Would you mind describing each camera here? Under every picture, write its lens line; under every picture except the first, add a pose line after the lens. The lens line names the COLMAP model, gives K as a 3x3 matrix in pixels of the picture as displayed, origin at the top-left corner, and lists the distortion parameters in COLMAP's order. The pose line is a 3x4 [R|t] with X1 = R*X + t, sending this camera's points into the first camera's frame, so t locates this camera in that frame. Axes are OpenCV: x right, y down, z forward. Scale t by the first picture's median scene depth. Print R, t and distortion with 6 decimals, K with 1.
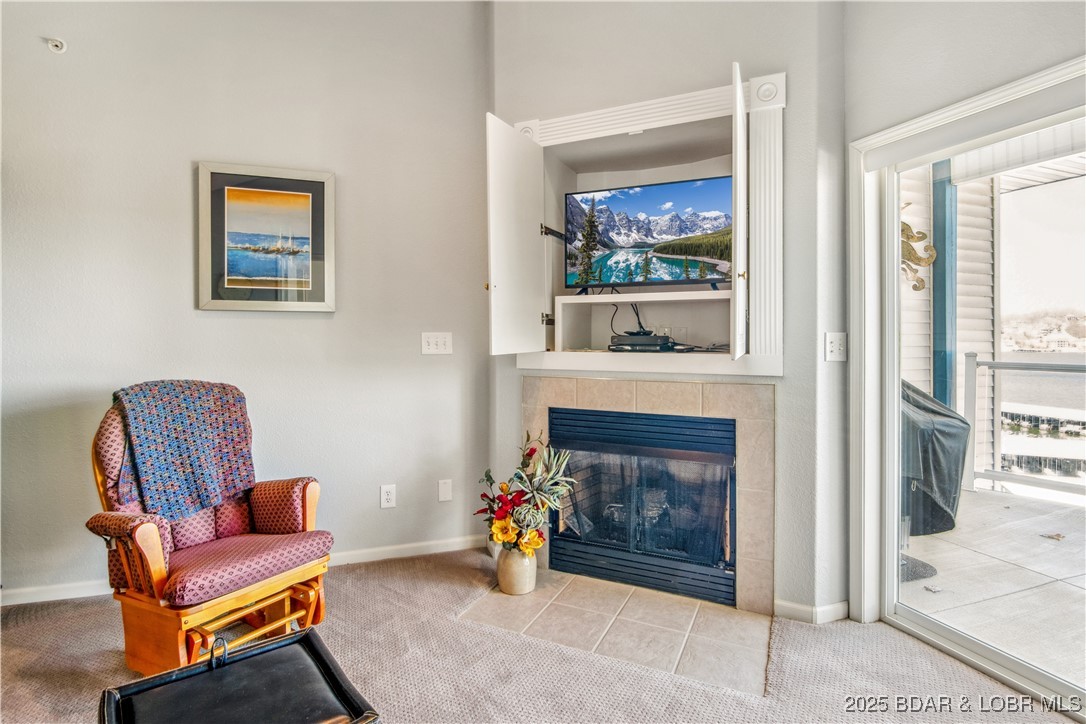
lens RADIAL K [[537.8, 0, 538.1], [0, 537.8, 339.8], [0, 0, 1]] dist [-0.005671, -0.005319]
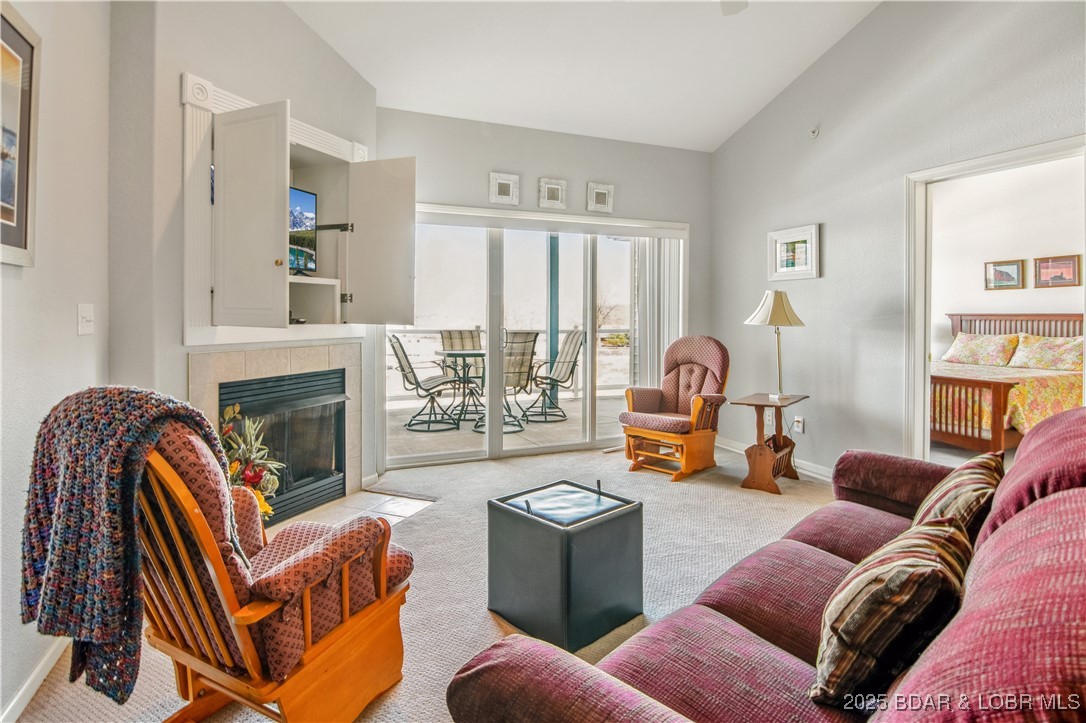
lens RADIAL K [[568.4, 0, 547.7], [0, 568.4, 322.1], [0, 0, 1]] dist [-0.017106, -0.006178]
pose [[-0.067383, -0.016140, 0.997597, -1.084804], [0.001979, 0.999865, 0.016310, -0.000306], [-0.997725, 0.003073, -0.067342, 0.501419]]
